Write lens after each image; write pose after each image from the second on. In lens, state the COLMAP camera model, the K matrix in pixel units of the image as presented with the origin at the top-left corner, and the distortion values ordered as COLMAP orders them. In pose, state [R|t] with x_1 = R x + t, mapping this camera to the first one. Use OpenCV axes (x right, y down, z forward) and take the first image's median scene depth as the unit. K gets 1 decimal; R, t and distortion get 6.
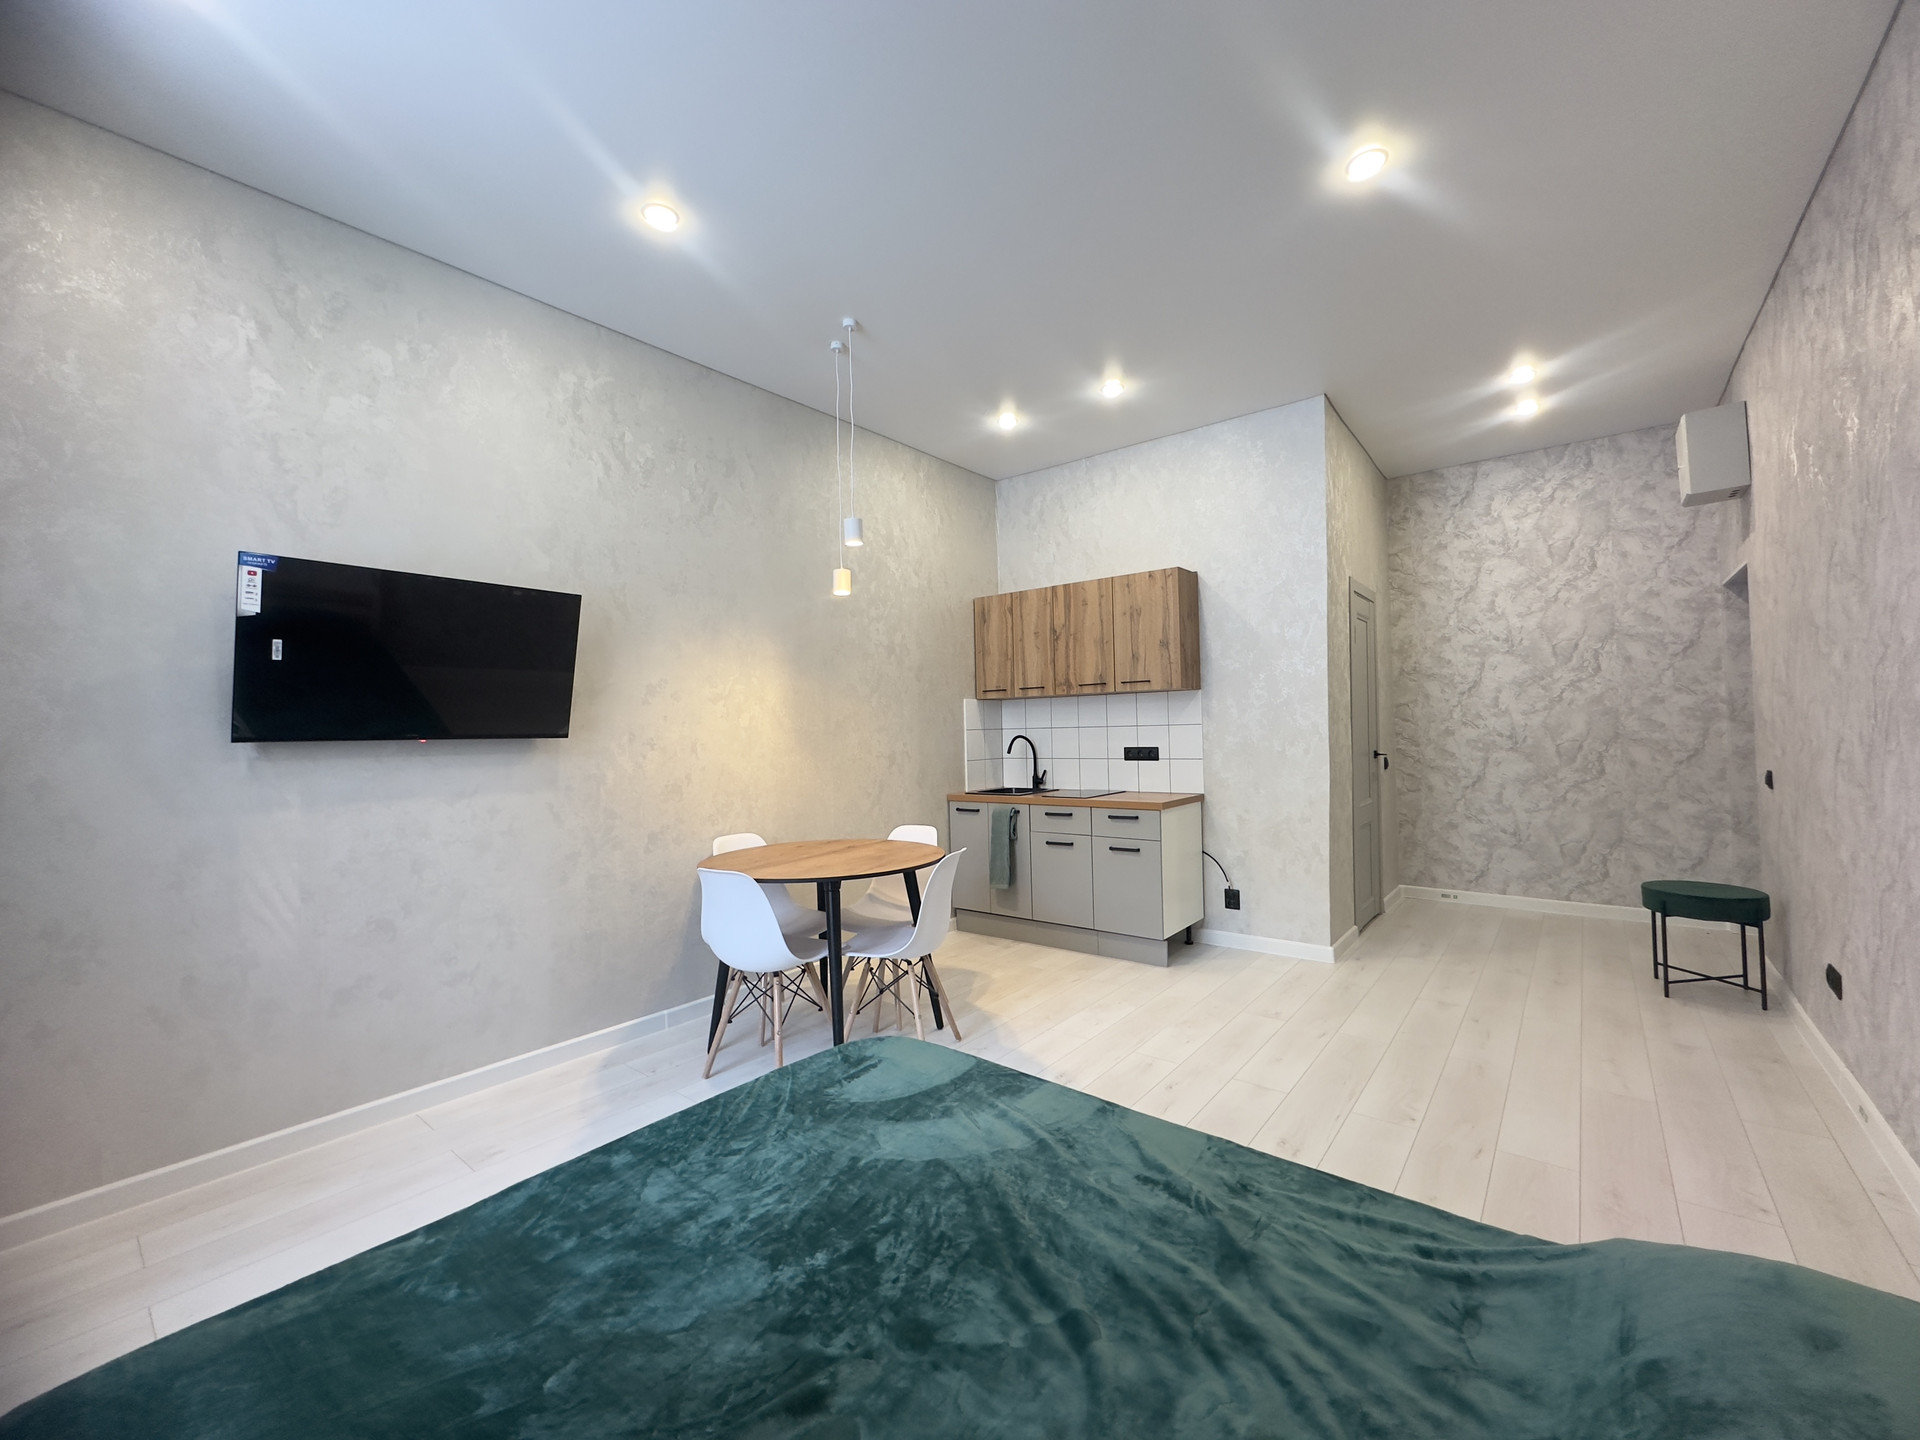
lens RADIAL K [[763.4, 0, 961.0], [0, 763.4, 721.1], [0, 0, 1]] dist [-0.003014, 0.000874]
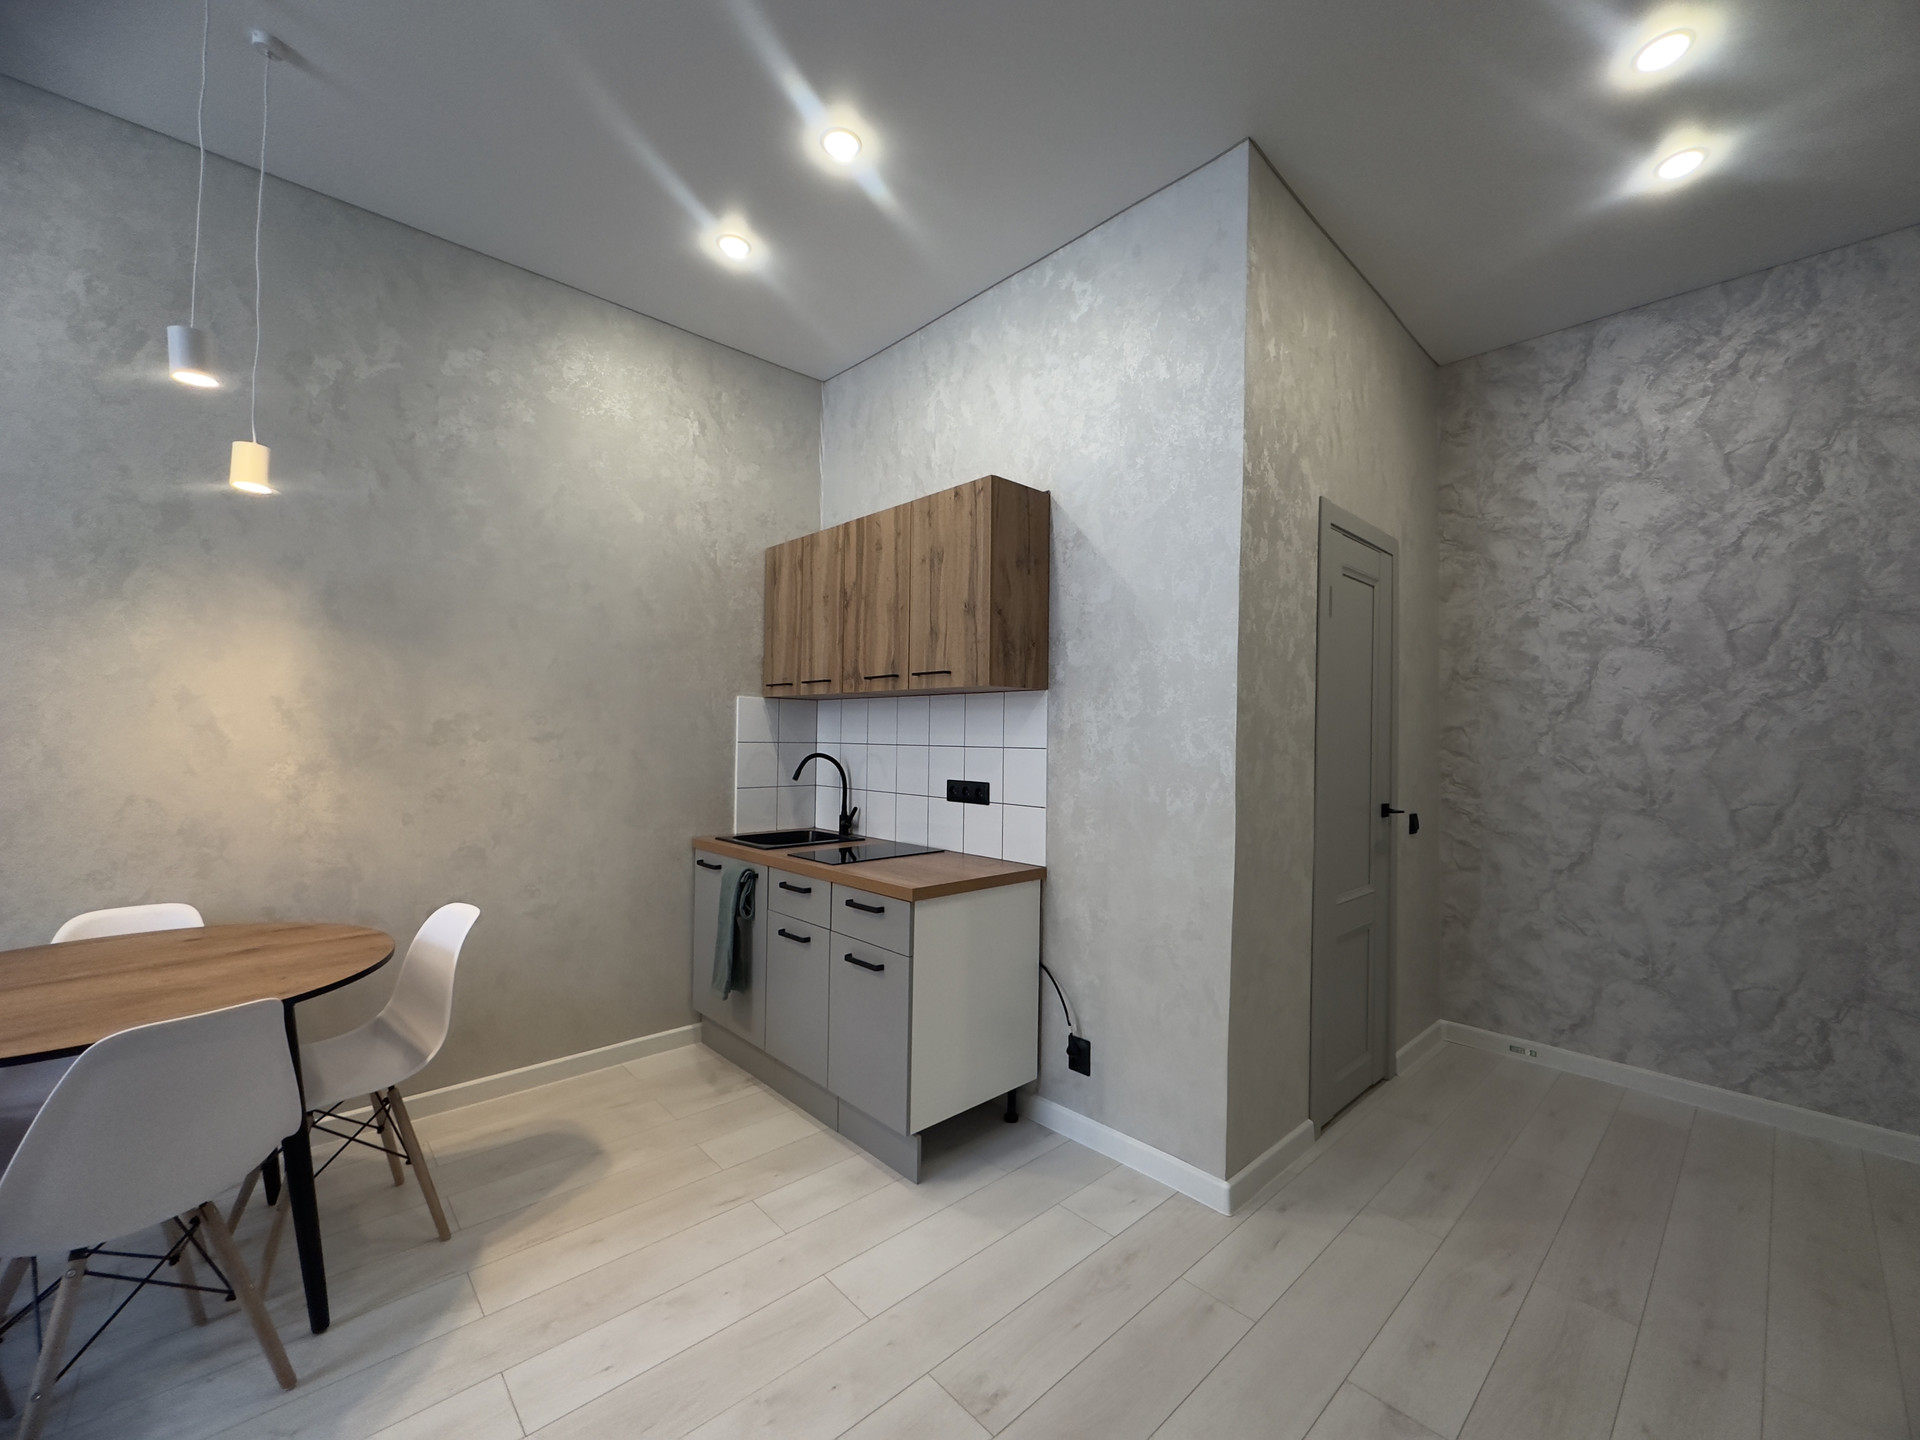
lens RADIAL K [[763.4, 0, 962.3], [0, 763.4, 720.5], [0, 0, 1]] dist [-0.003014, 0.000874]
pose [[0.989364, 0.034779, -0.141240, 0.342391], [-0.036015, 0.999332, -0.006201, -0.012046], [0.140930, 0.011222, 0.989956, 0.418089]]
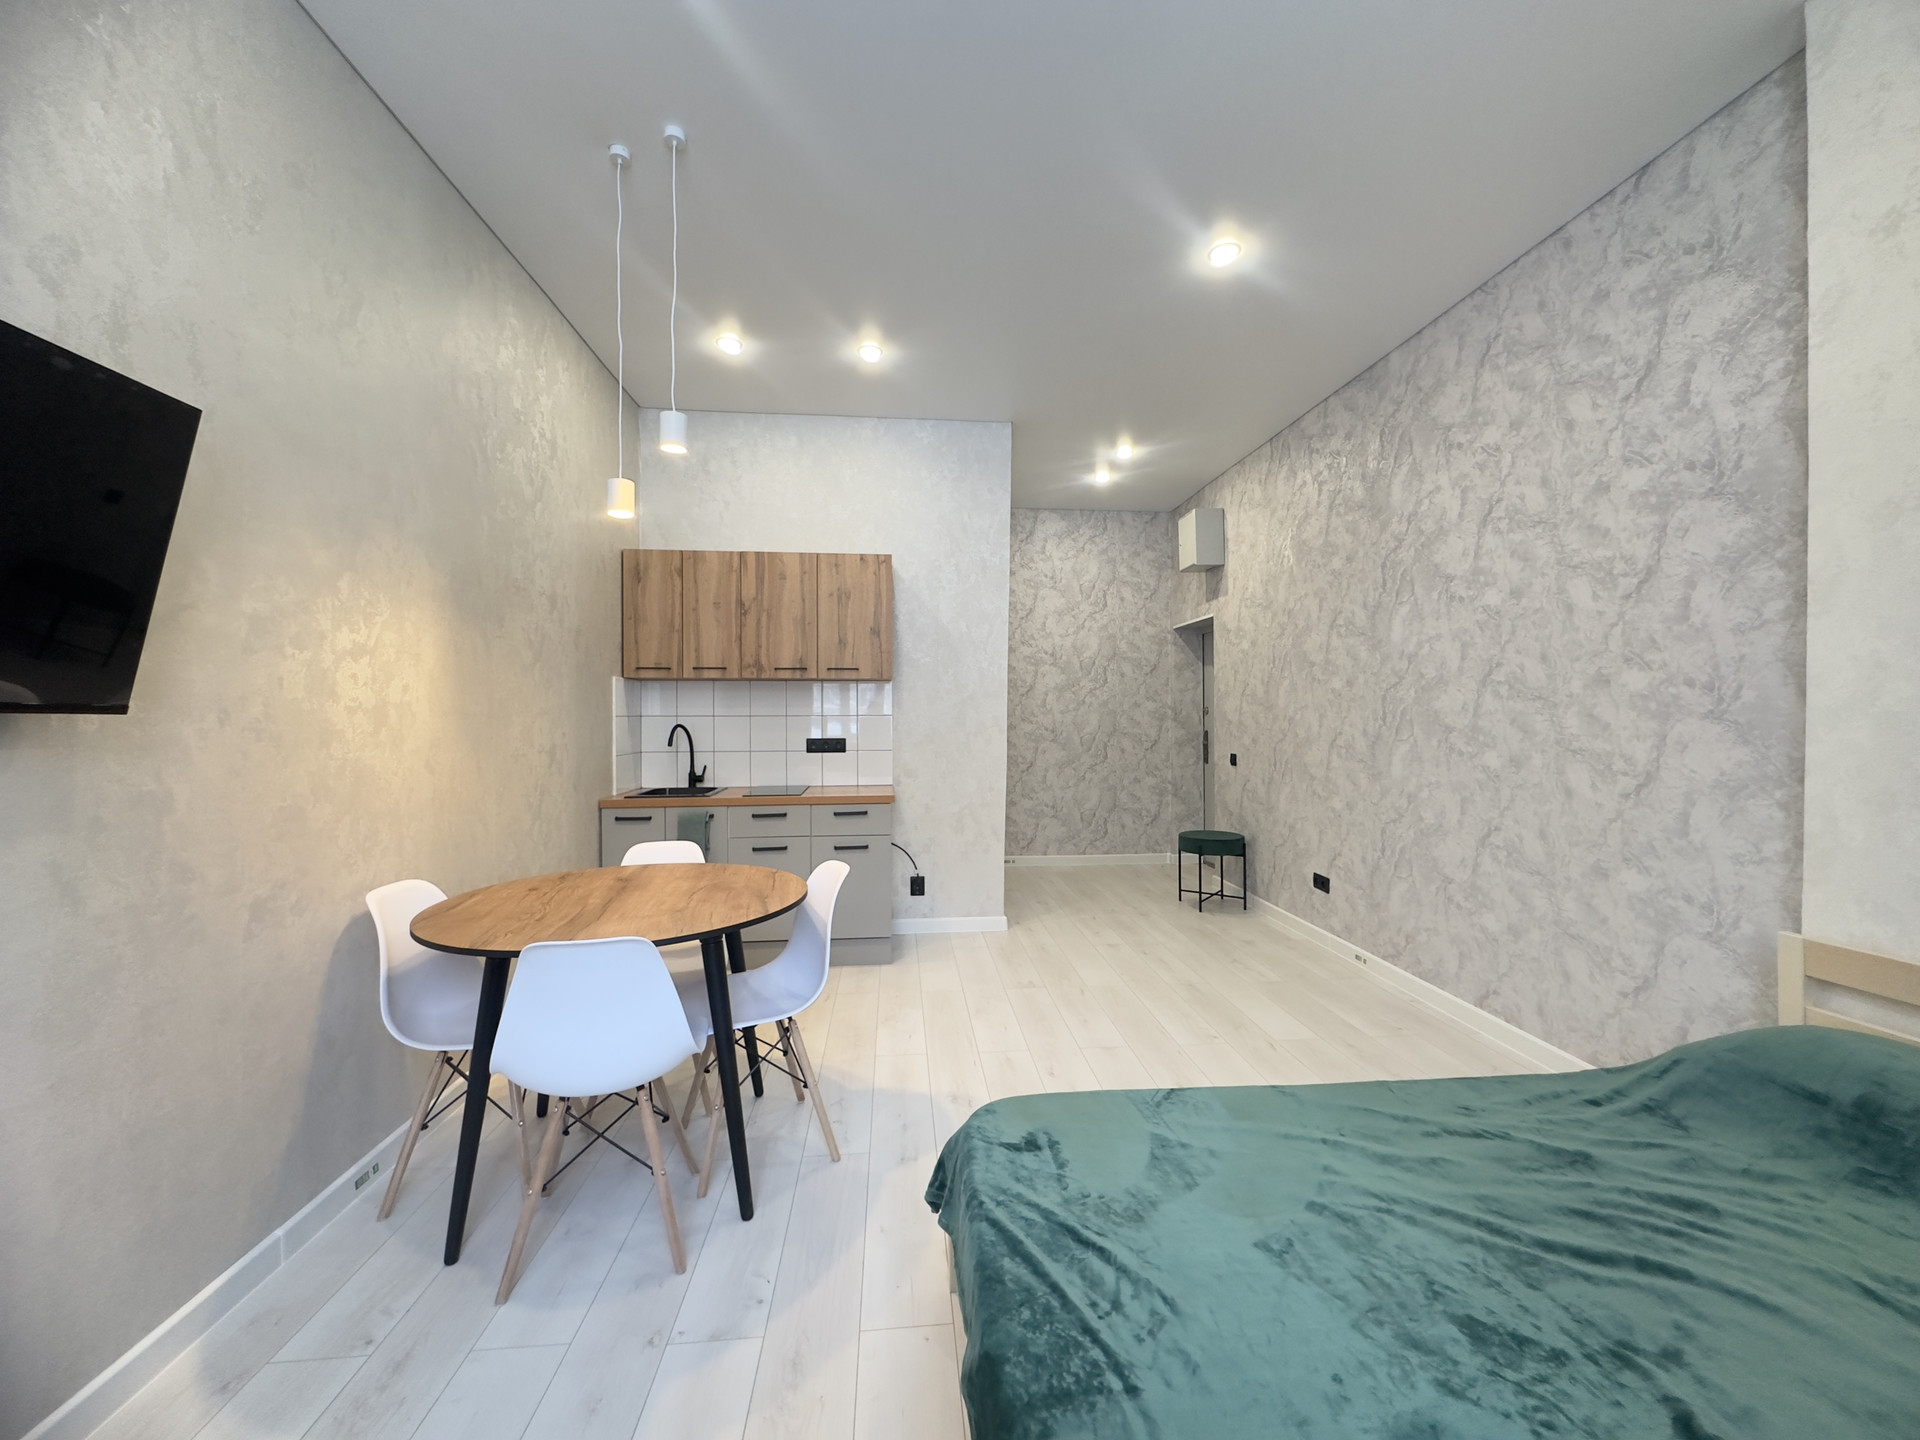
lens RADIAL K [[763.4, 0, 958.1], [0, 763.4, 719.7], [0, 0, 1]] dist [-0.003014, 0.000874]
pose [[0.719462, 0.017964, 0.694300, -0.325683], [-0.022850, 0.999737, -0.002188, 0.010218], [-0.694156, -0.014290, 0.719683, 0.226092]]
